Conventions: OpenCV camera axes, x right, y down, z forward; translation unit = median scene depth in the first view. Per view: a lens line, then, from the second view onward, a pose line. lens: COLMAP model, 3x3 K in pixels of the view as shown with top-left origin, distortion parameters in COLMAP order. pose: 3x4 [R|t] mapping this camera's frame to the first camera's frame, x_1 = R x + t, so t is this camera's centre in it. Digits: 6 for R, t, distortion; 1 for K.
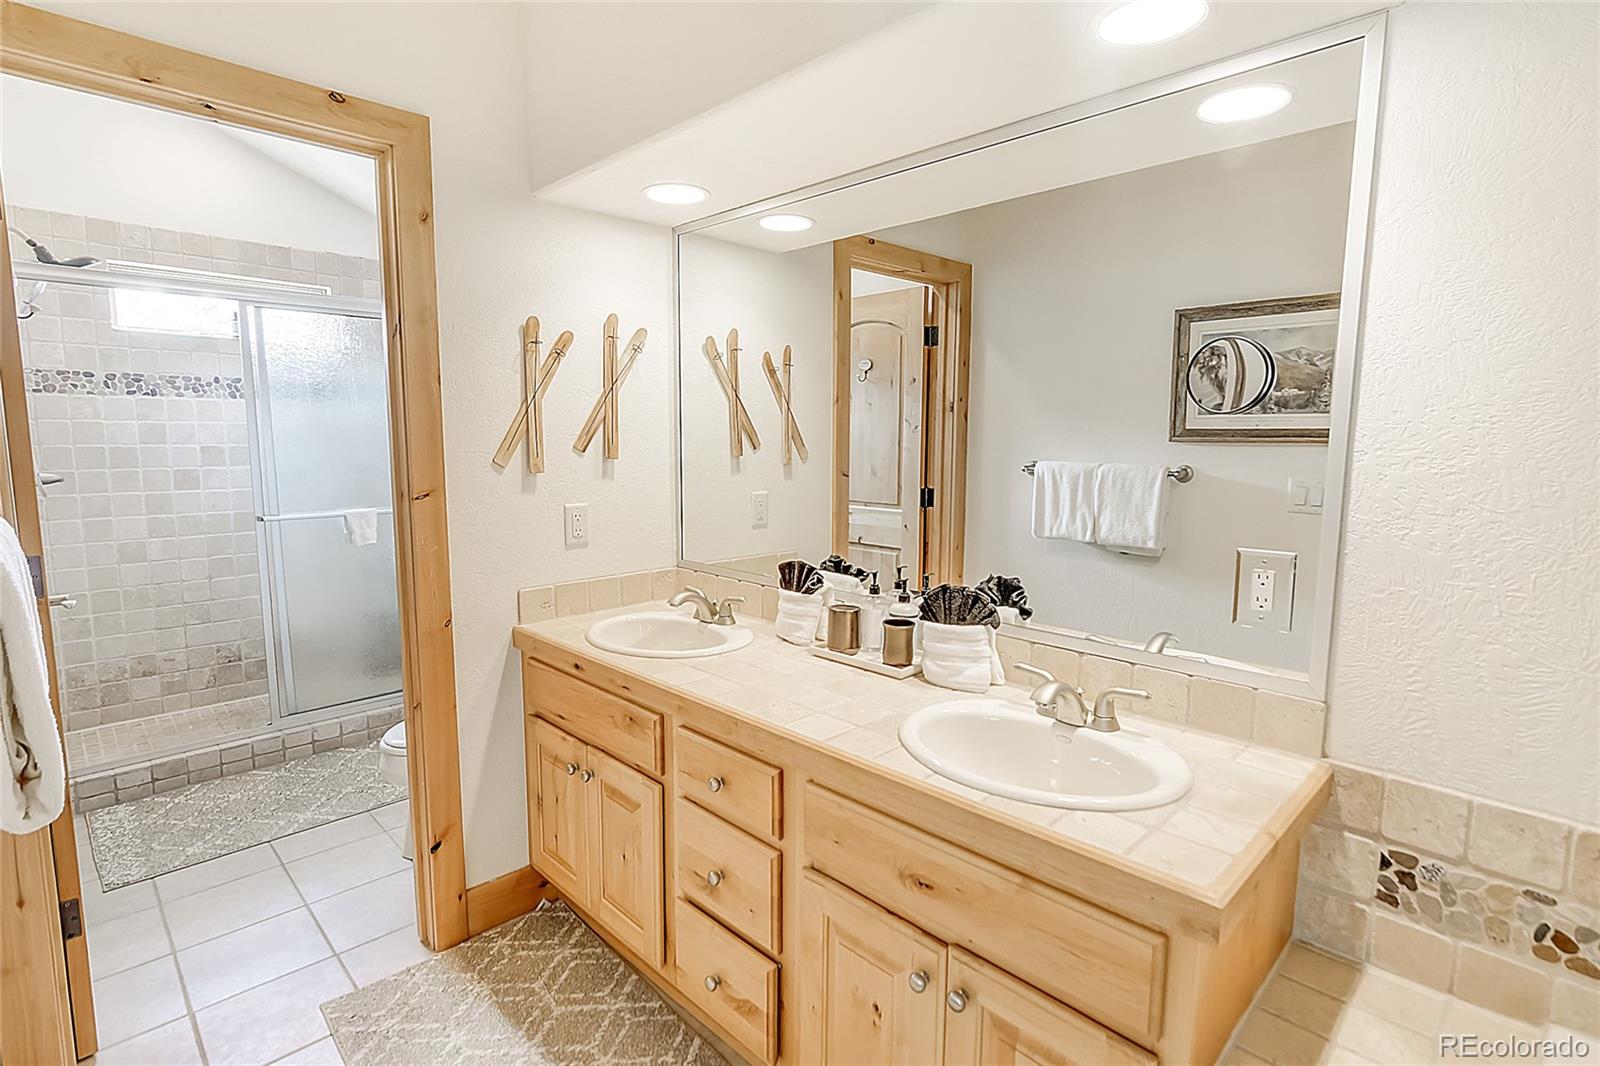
lens RADIAL K [[811.4, 0, 777.4], [0, 811.4, 528.7], [0, 0, 1]] dist [-0.000071, 0.002293]
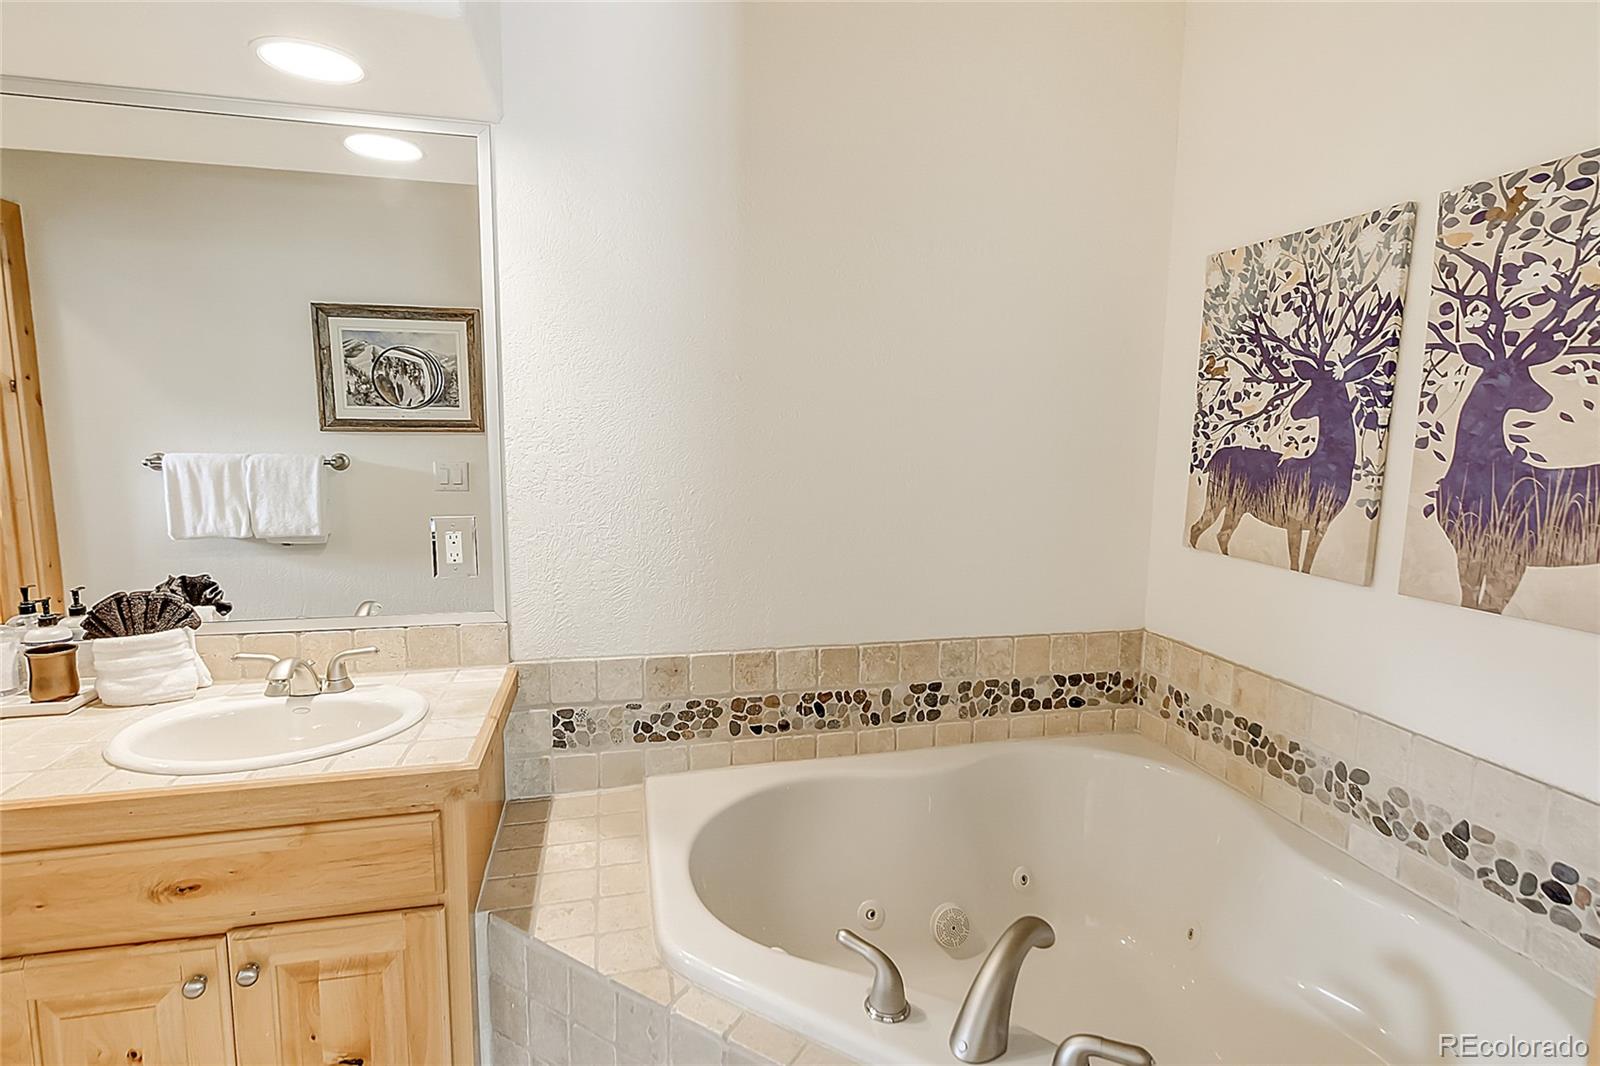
lens RADIAL K [[811.4, 0, 798.9], [0, 811.4, 534.1], [0, 0, 1]] dist [-0.000071, 0.002293]
pose [[0.530806, -0.109427, 0.840399, -0.176849], [0.092194, 0.993200, 0.071092, 0.012694], [-0.842464, 0.039743, 0.537285, -0.139788]]
